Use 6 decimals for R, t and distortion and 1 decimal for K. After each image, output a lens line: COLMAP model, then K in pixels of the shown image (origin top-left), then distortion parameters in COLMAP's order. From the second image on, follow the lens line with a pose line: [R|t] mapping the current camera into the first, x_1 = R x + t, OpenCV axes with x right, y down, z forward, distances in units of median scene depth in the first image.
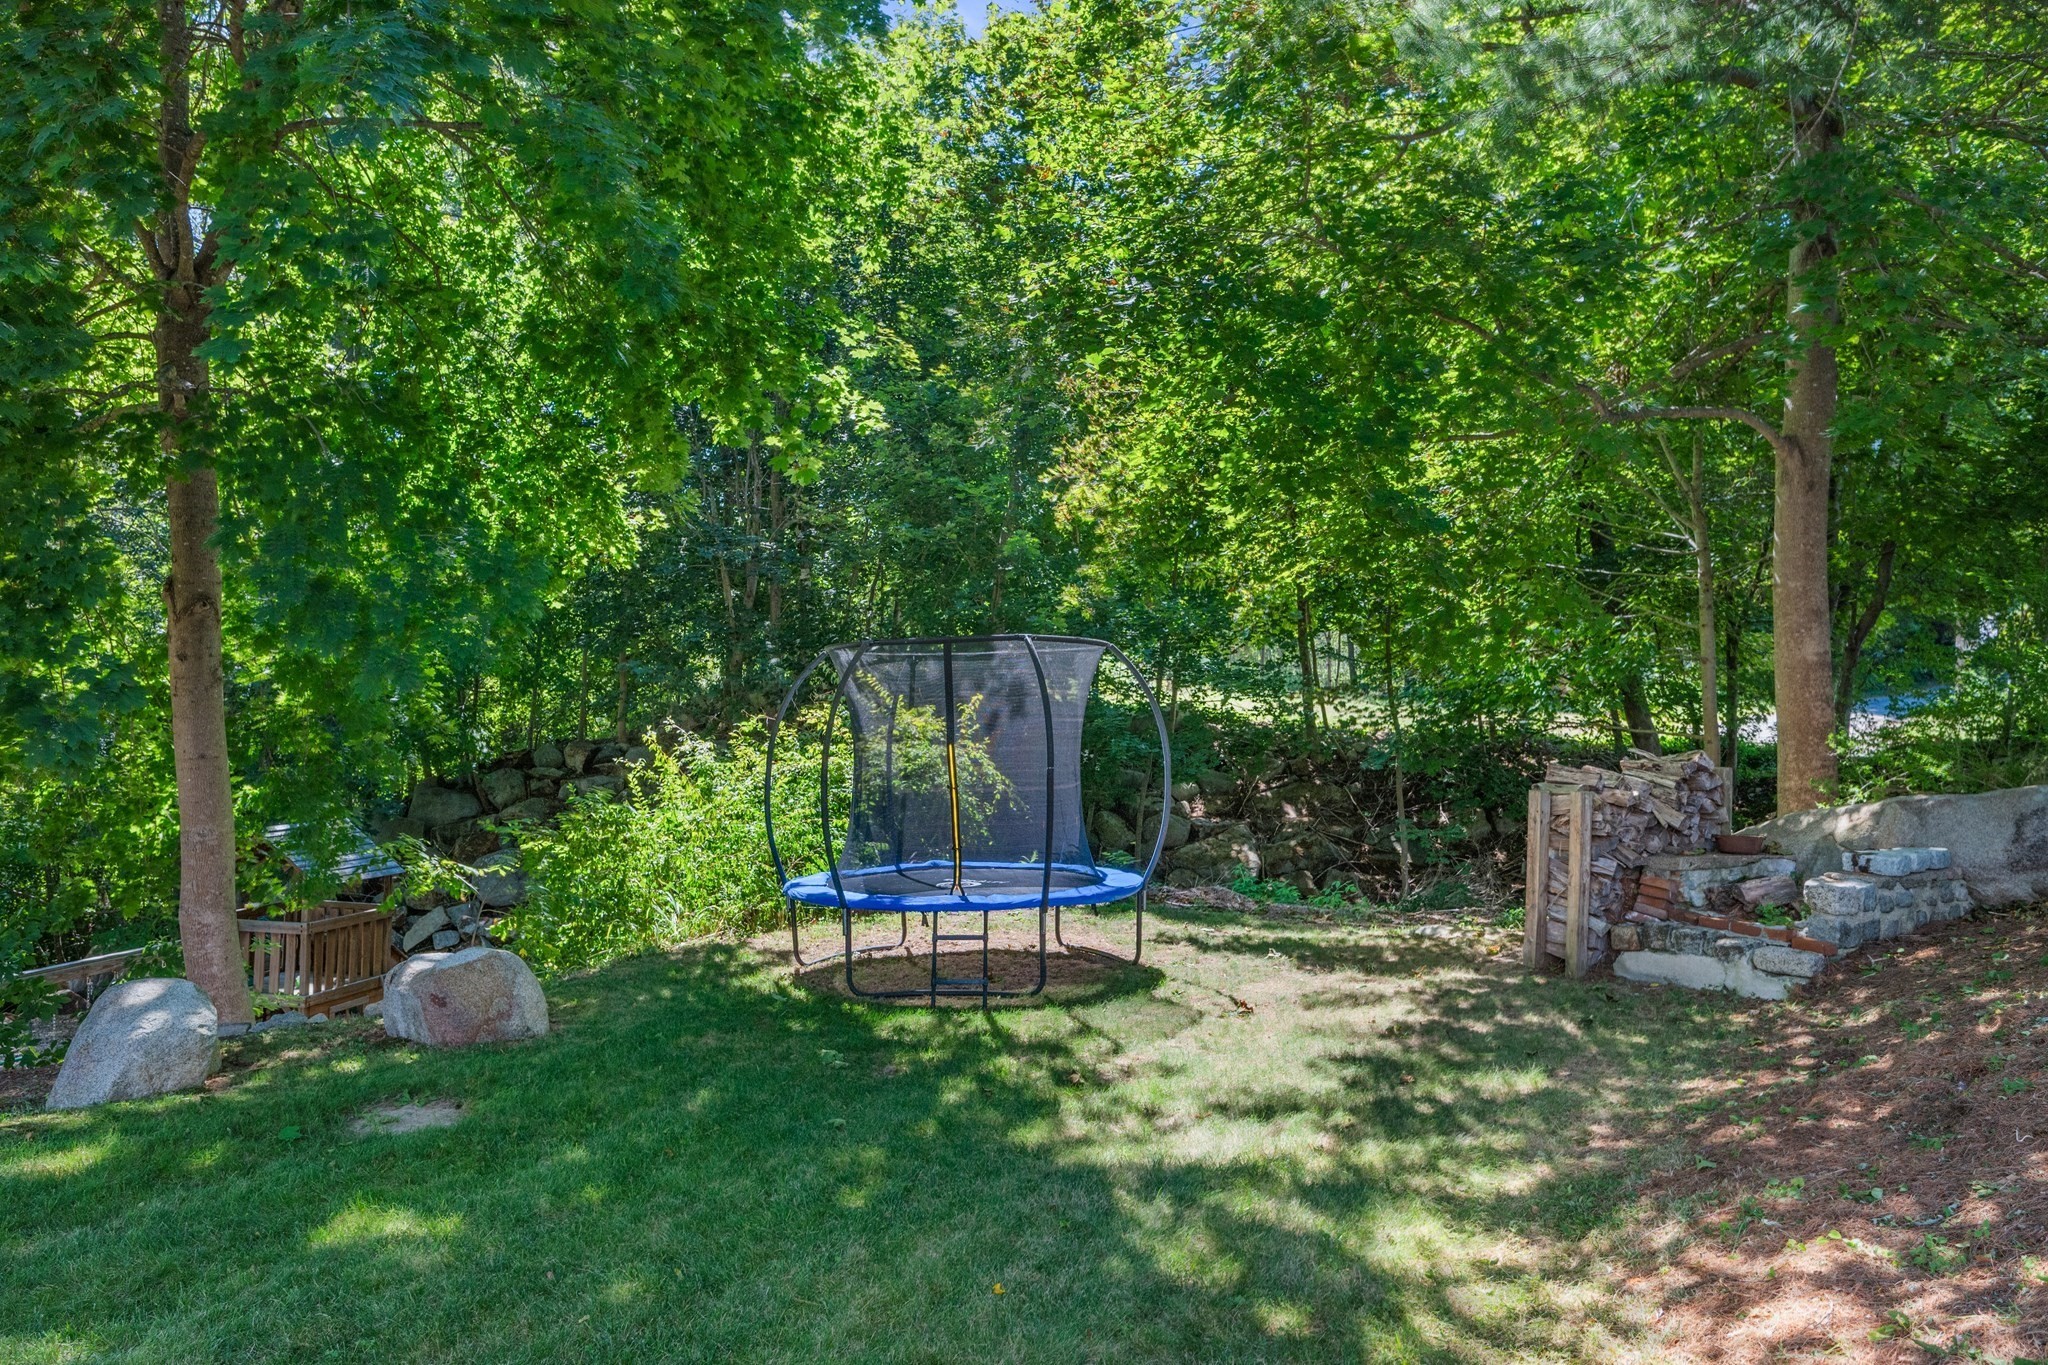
lens RADIAL K [[1479.2, 0, 1019.7], [0, 1479.2, 676.9], [0, 0, 1]] dist [-0.003680, -0.005197]
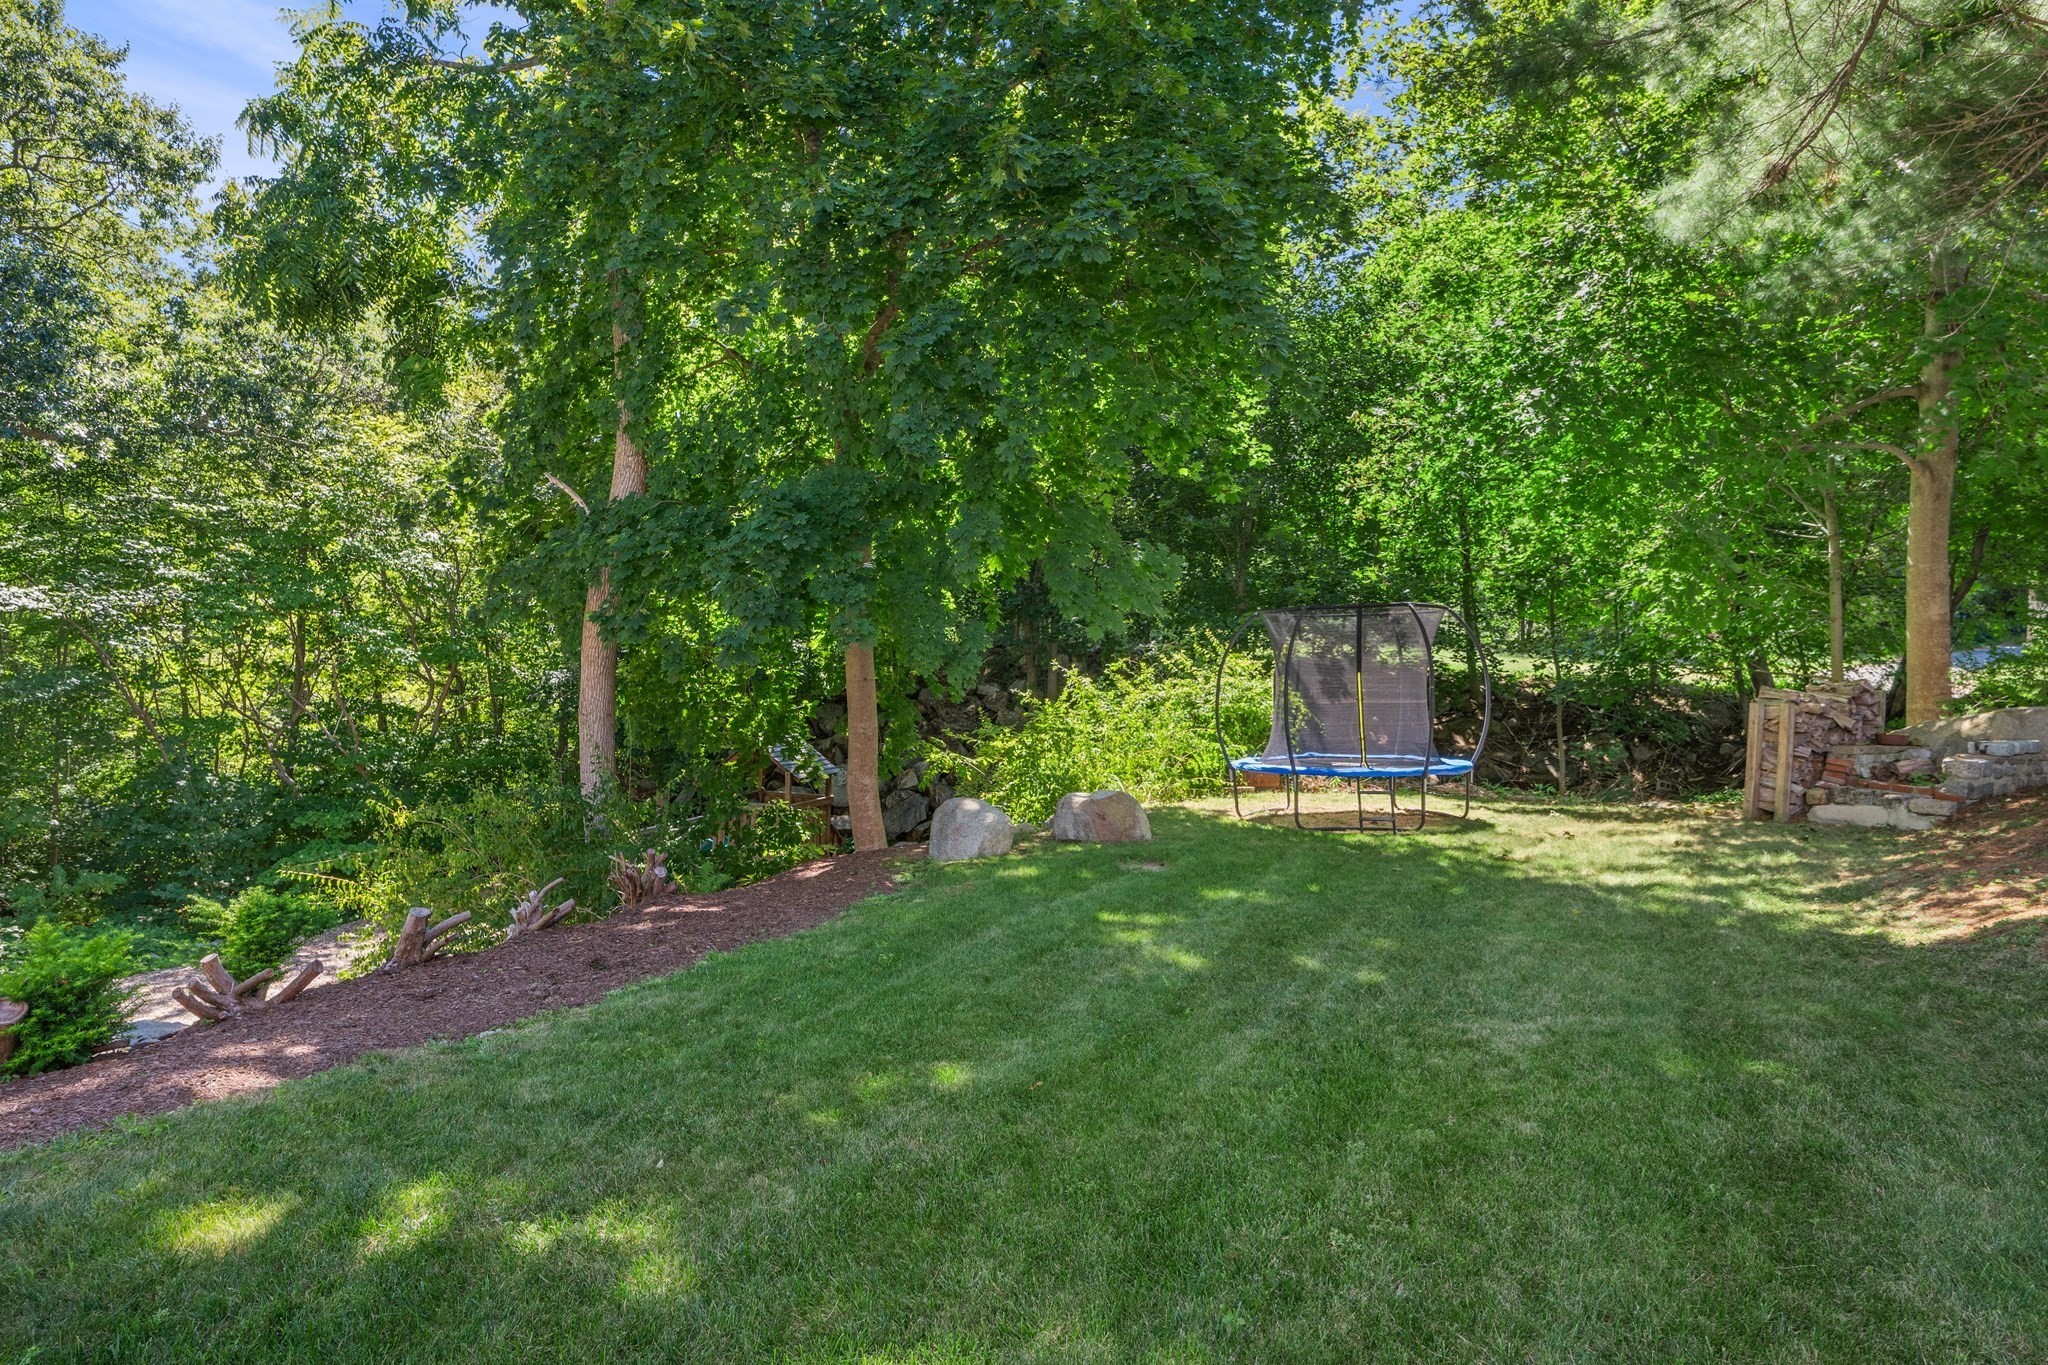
lens RADIAL K [[1300.8, 0, 1023.3], [0, 1300.8, 685.9], [0, 0, 1]] dist [-0.002113, 0.002727]
pose [[0.996027, 0.003872, -0.088968, -0.299531], [-0.000350, 0.999217, 0.039561, 0.005040], [0.089052, -0.039373, 0.995249, -0.432501]]
